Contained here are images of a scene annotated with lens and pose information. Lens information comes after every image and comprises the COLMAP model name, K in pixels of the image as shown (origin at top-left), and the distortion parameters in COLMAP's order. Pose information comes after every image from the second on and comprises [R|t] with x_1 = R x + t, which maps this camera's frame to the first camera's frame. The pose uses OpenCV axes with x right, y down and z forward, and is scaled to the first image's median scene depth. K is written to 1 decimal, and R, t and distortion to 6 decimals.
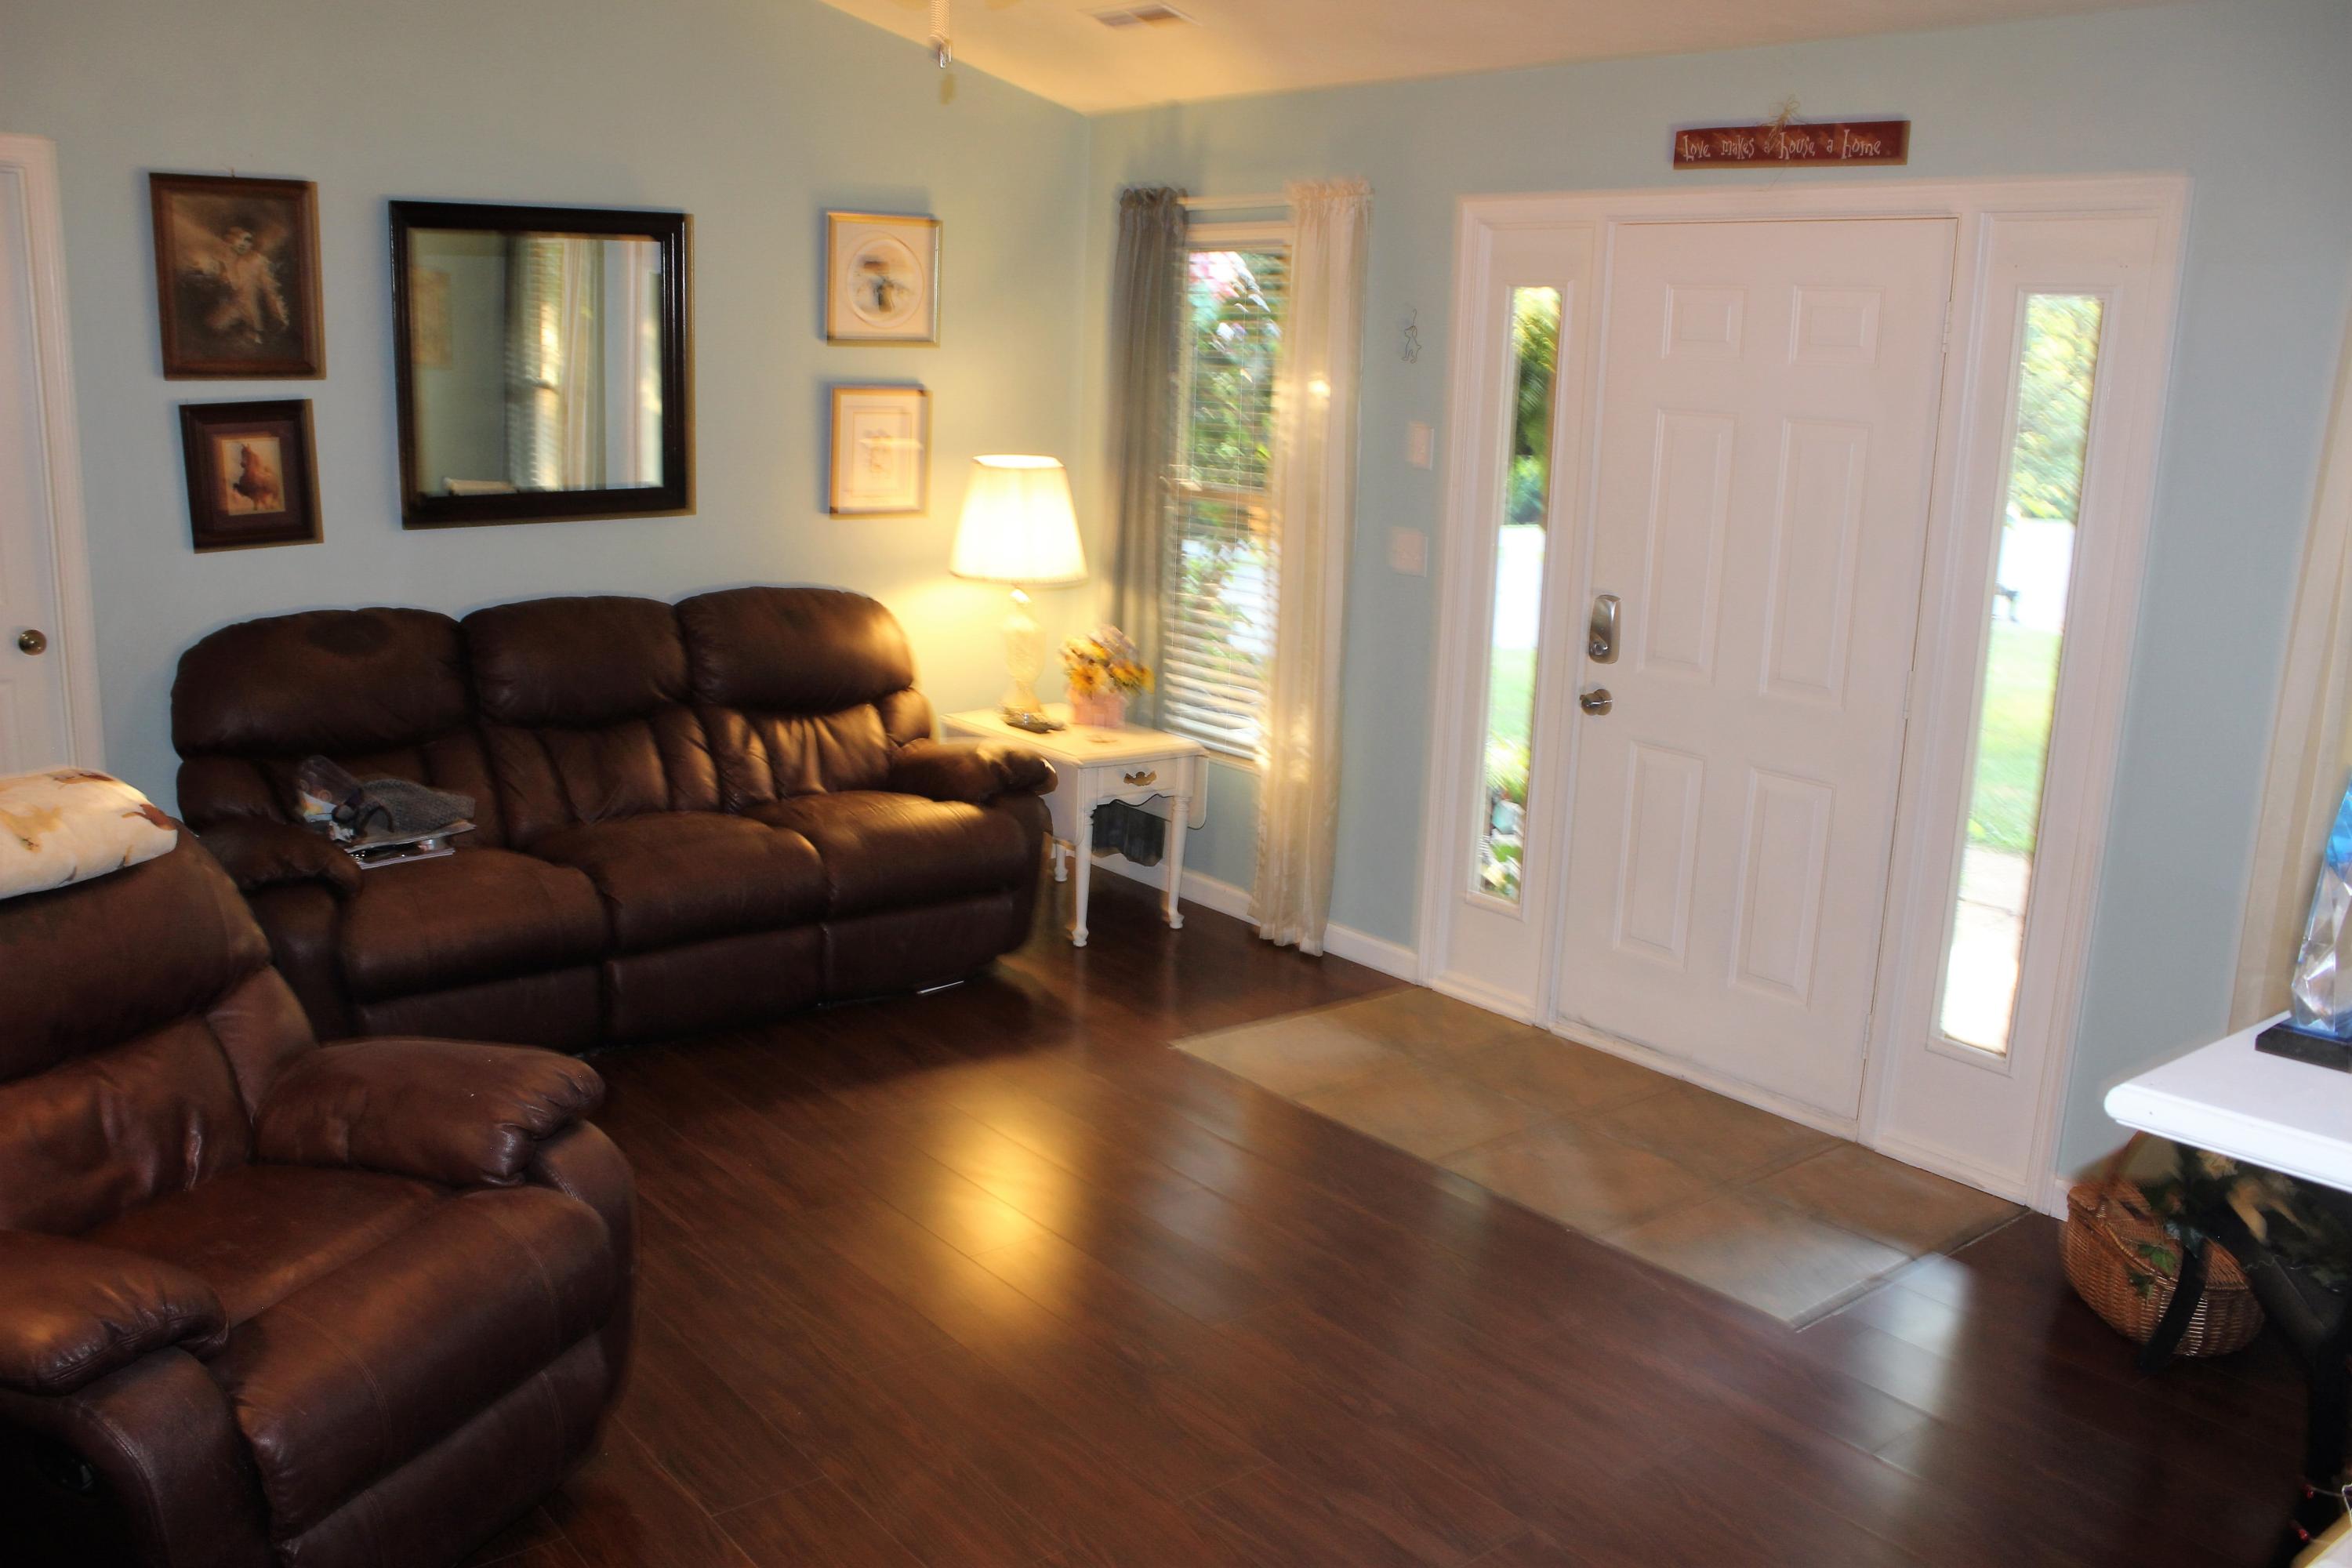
lens RADIAL K [[2008.3, 0, 1164.5], [0, 2008.3, 776.5], [0, 0, 1]] dist [-0.155907, 0.145988]
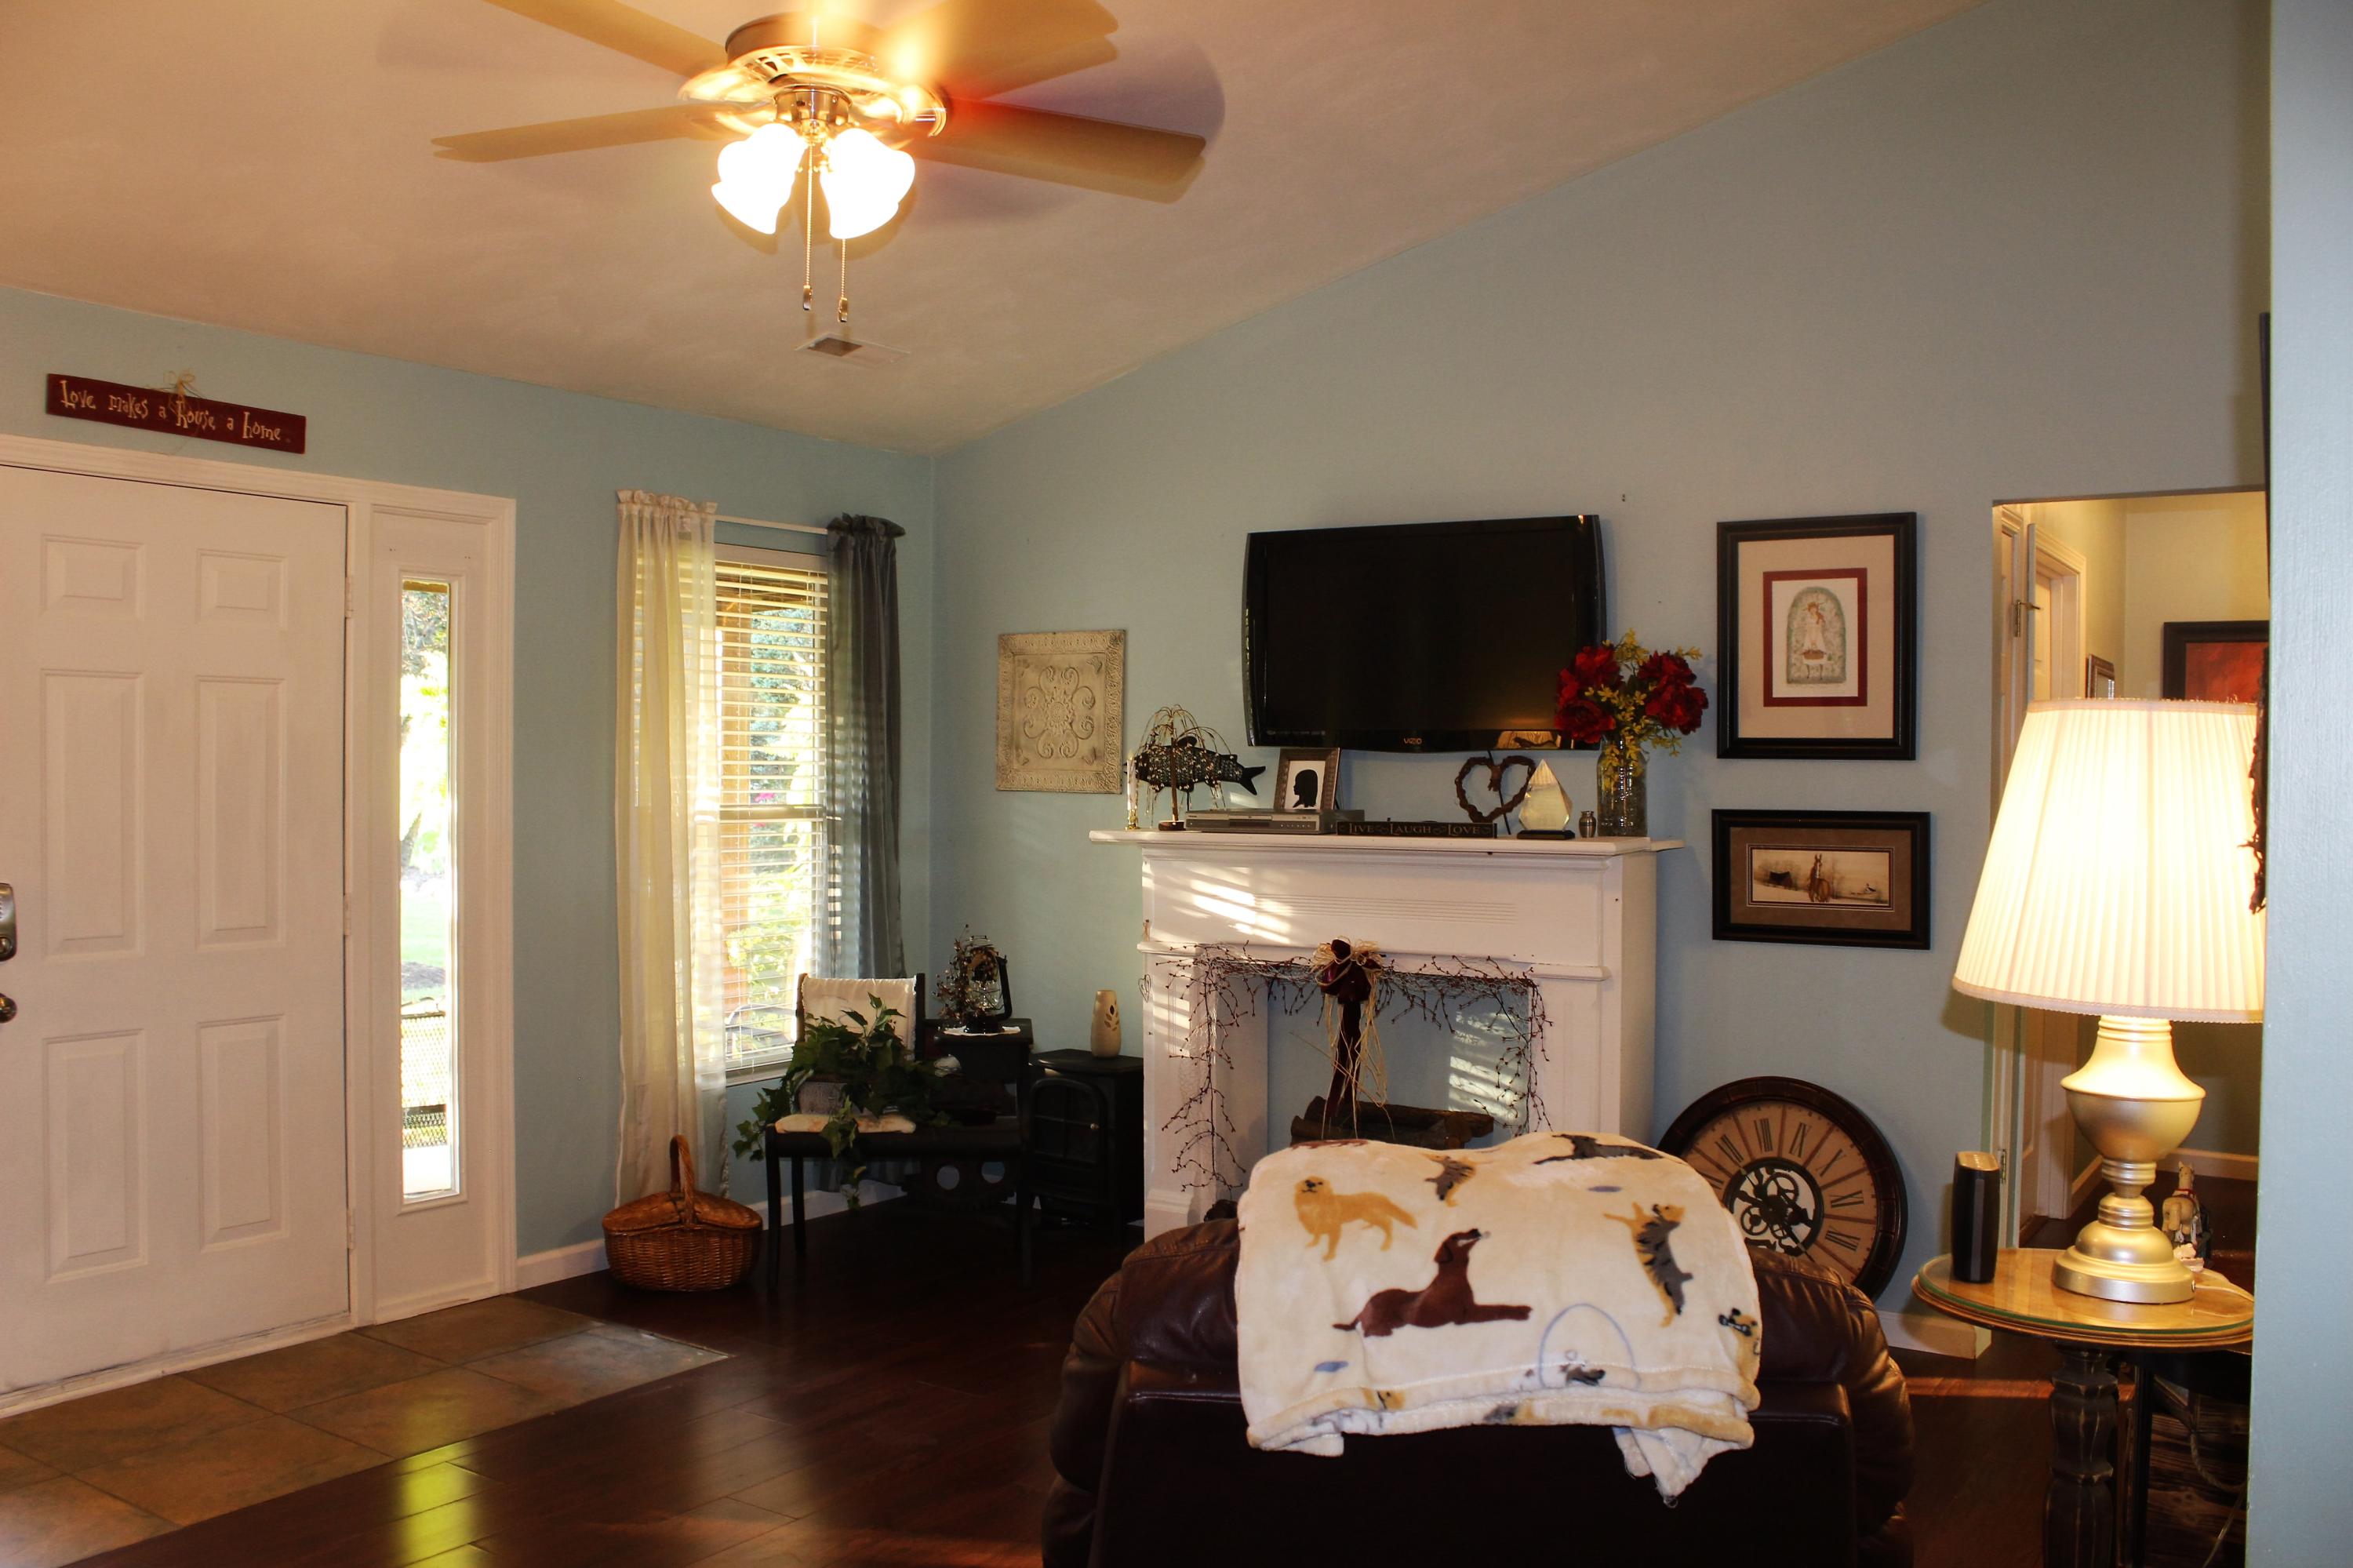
lens RADIAL K [[2009.2, 0, 1169.0], [0, 2009.2, 791.4], [0, 0, 1]] dist [-0.155907, 0.145988]
pose [[-0.293228, -0.051983, 0.954628, -0.749514], [0.177737, 0.978149, 0.107858, -0.134487], [-0.939376, 0.201300, -0.277581, 0.762462]]
